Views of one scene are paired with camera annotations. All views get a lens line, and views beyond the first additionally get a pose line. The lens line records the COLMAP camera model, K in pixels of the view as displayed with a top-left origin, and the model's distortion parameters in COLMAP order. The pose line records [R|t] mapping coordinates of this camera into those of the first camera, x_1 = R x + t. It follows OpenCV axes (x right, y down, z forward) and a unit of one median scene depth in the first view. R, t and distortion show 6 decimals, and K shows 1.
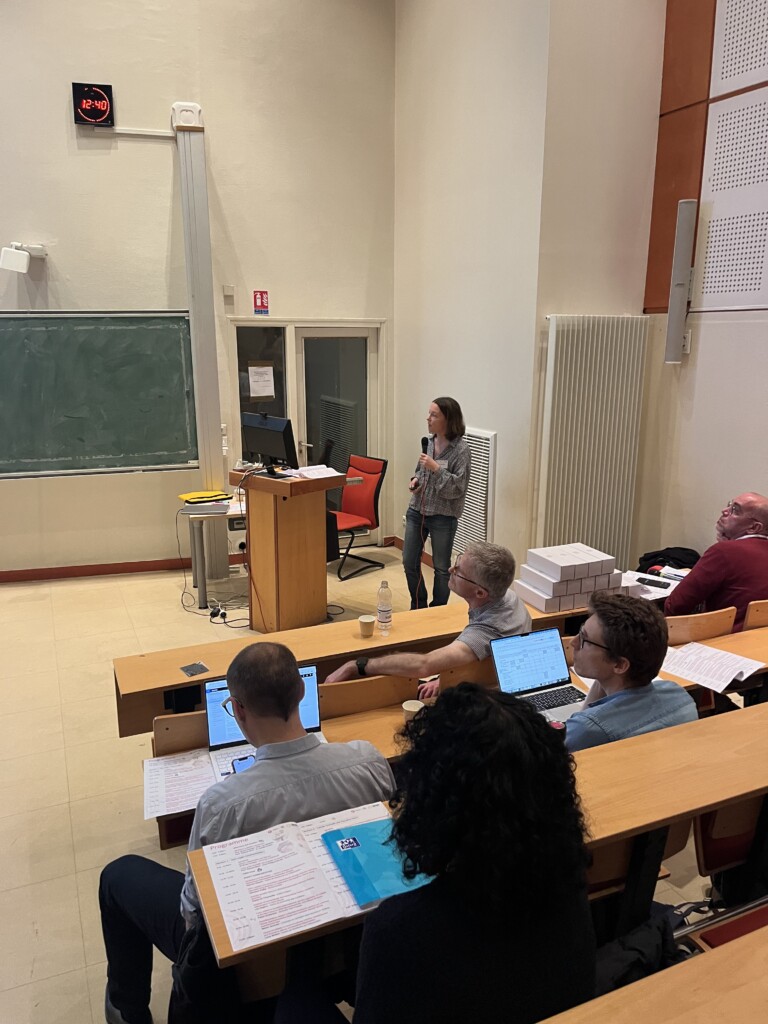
lens RADIAL K [[777.3, 0, 381.9], [0, 777.3, 517.8], [0, 0, 1]] dist [0.061517, -0.077999]
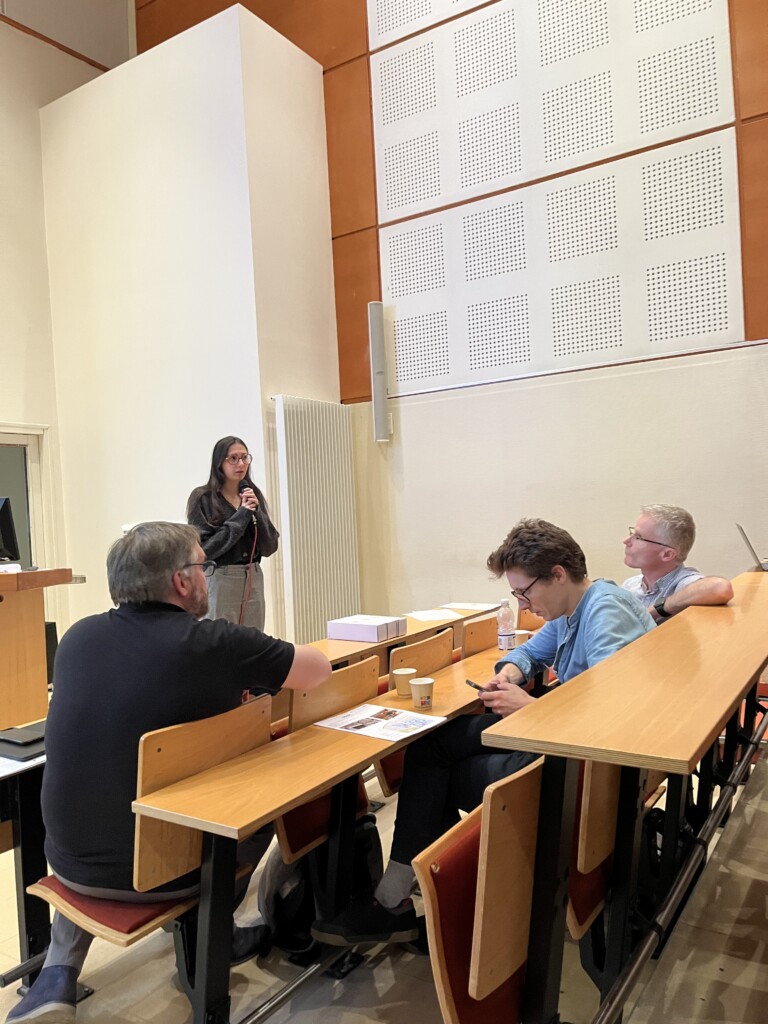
lens RADIAL K [[777.3, 0, 399.2], [0, 777.3, 516.7], [0, 0, 1]] dist [0.061517, -0.077999]
pose [[0.831959, -0.051199, 0.552470, -0.189780], [0.179761, 0.966898, -0.181094, 0.093129], [-0.524910, 0.249975, 0.813623, 0.102561]]
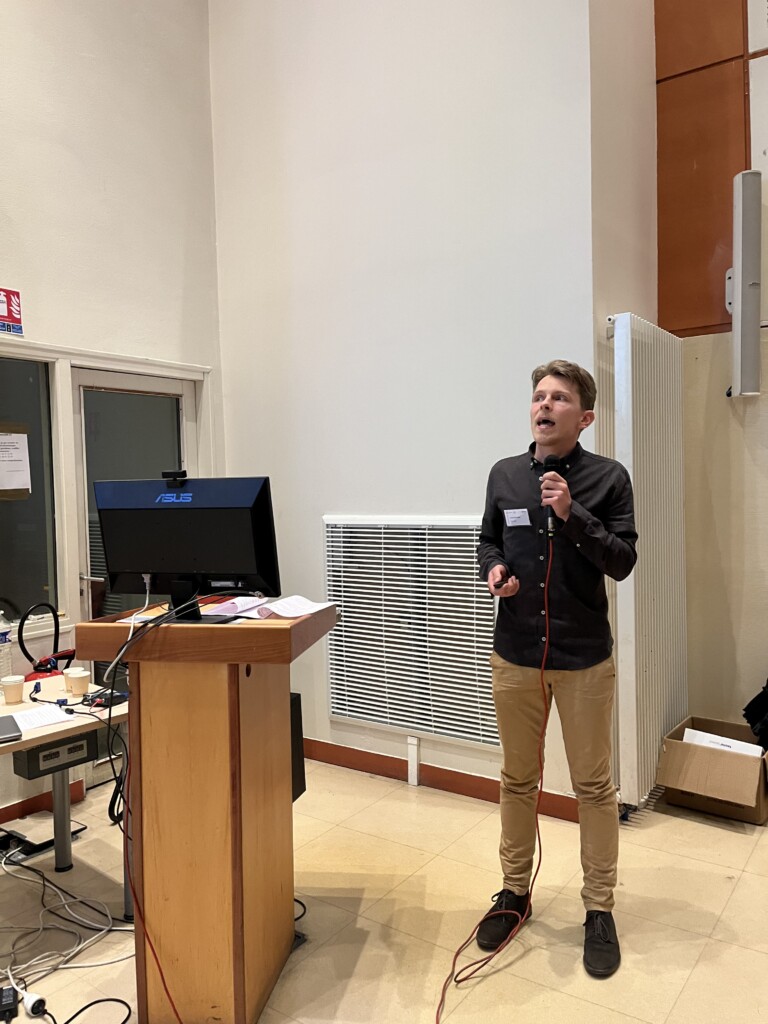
lens RADIAL K [[777.3, 0, 384.8], [0, 777.3, 510.5], [0, 0, 1]] dist [0.061517, -0.077999]
pose [[0.862289, -0.040335, 0.504807, -0.225748], [0.143267, 0.975531, -0.166775, -0.024400], [-0.485728, 0.216131, 0.846969, 0.504441]]
